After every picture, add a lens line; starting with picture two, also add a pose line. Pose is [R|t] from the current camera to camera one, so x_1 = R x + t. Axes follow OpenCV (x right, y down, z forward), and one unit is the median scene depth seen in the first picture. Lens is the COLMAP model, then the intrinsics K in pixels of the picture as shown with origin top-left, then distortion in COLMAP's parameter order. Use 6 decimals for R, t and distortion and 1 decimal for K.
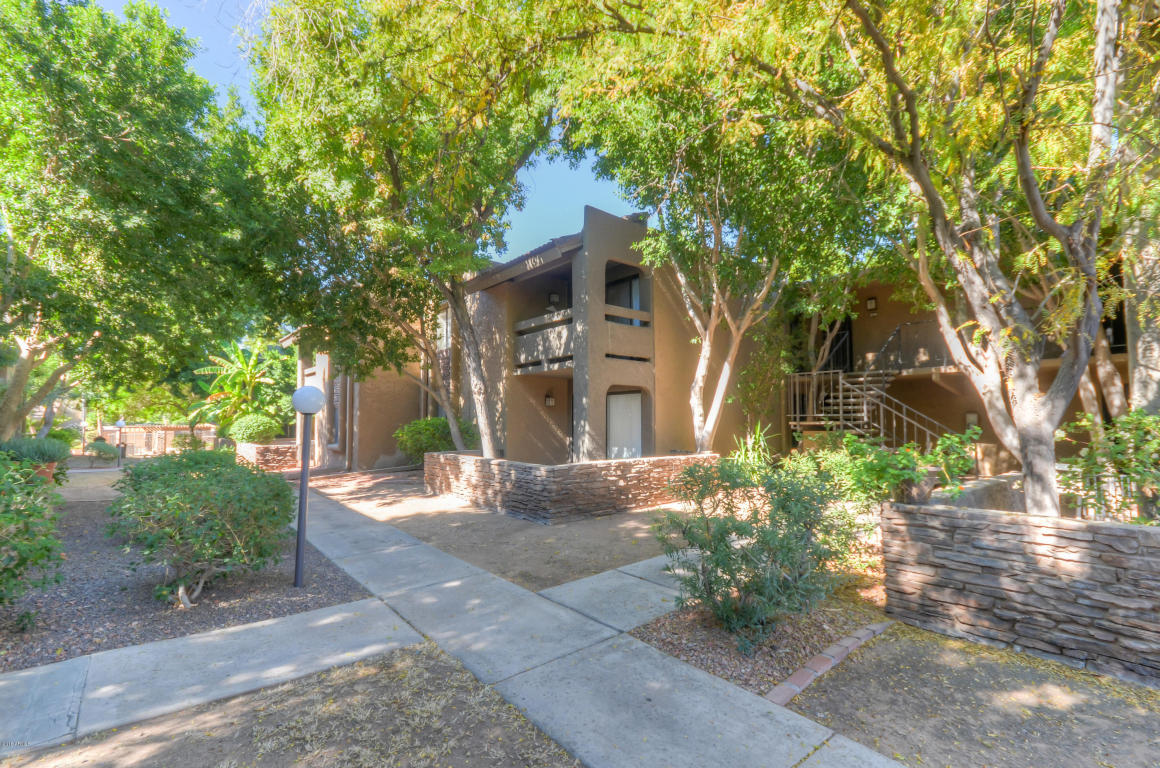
lens RADIAL K [[507.6, 0, 589.2], [0, 507.6, 388.9], [0, 0, 1]] dist [0.014633, 0.000078]
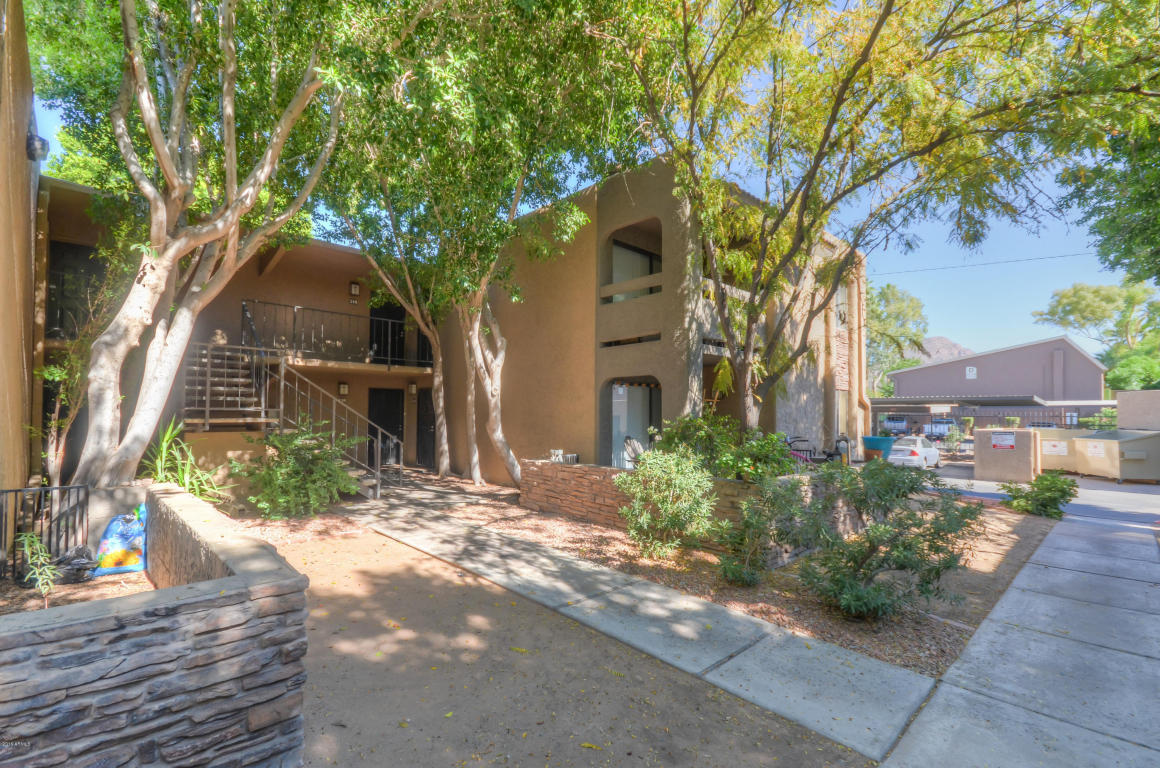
lens RADIAL K [[512.6, 0, 581.7], [0, 512.6, 395.0], [0, 0, 1]] dist [0.002673, -0.000374]
pose [[-0.034968, 0.045818, 0.998338, -0.266060], [-0.071920, 0.996243, -0.048241, 0.032647], [-0.996797, -0.073487, -0.031542, 0.563502]]
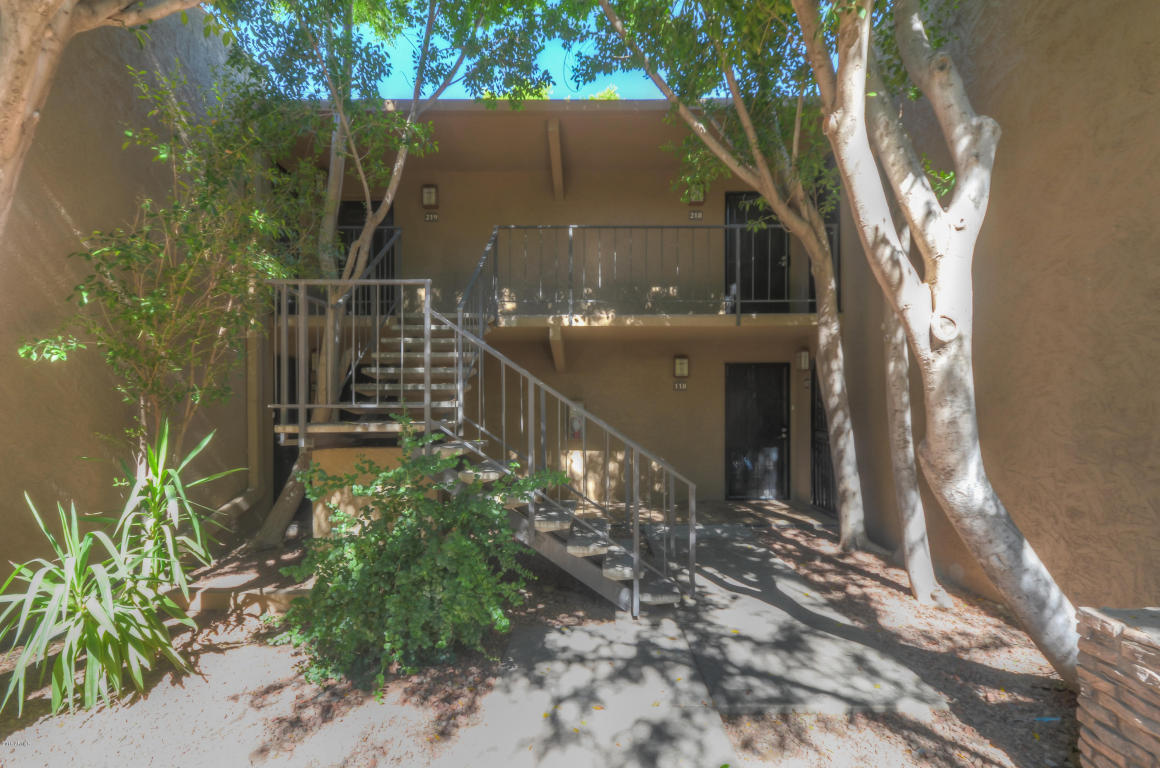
lens RADIAL K [[630.8, 0, 560.9], [0, 630.8, 405.1], [0, 0, 1]] dist [0.023824, -0.000479]
pose [[0.683036, 0.003803, 0.730375, 0.227978], [-0.048218, 0.998040, 0.039895, 0.027322], [-0.728792, -0.062467, 0.681880, 0.607320]]
